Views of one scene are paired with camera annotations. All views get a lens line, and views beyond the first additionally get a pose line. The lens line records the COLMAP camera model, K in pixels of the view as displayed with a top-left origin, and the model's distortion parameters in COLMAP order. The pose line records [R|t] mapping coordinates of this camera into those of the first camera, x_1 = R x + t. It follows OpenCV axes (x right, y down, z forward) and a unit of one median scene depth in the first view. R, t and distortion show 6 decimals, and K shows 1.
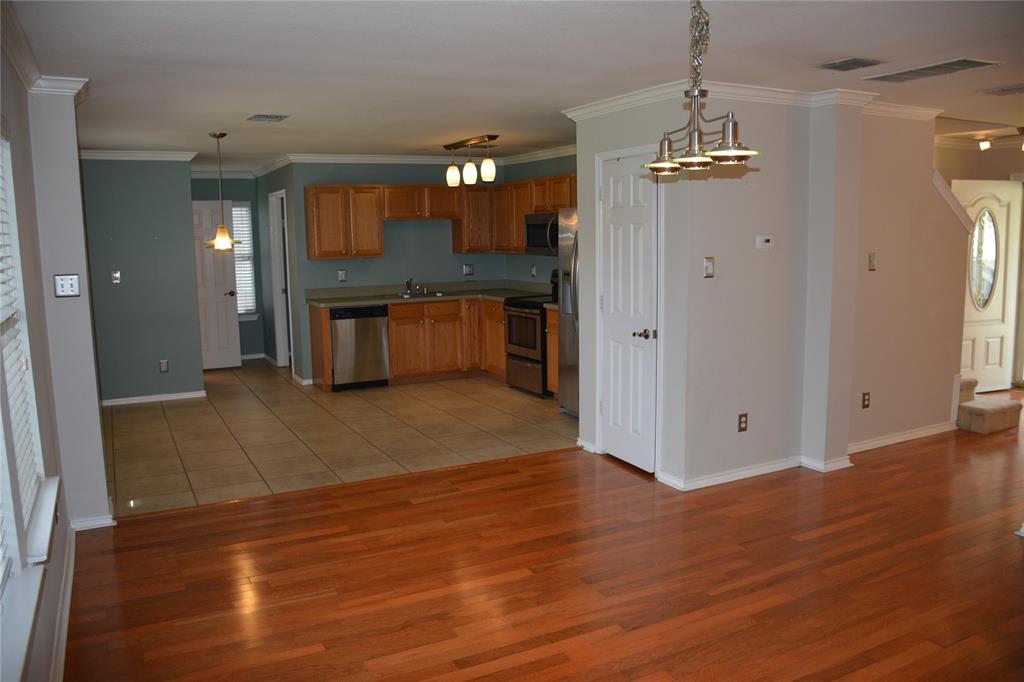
lens RADIAL K [[794.0, 0, 515.5], [0, 794.0, 348.6], [0, 0, 1]] dist [-0.154708, 0.103727]
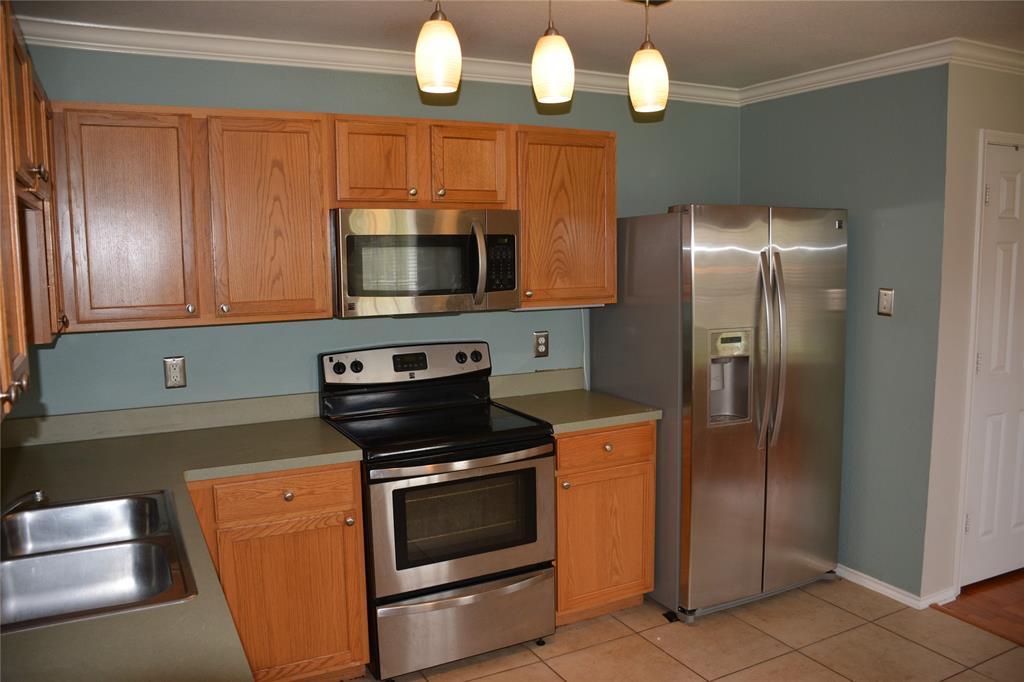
lens RADIAL K [[794.0, 0, 515.5], [0, 794.0, 348.6], [0, 0, 1]] dist [-0.154708, 0.103727]
pose [[0.004736, -0.104730, 0.994489, -0.378739], [0.156598, 0.982308, 0.102702, -0.143566], [-0.987651, 0.155248, 0.021053, 1.011677]]
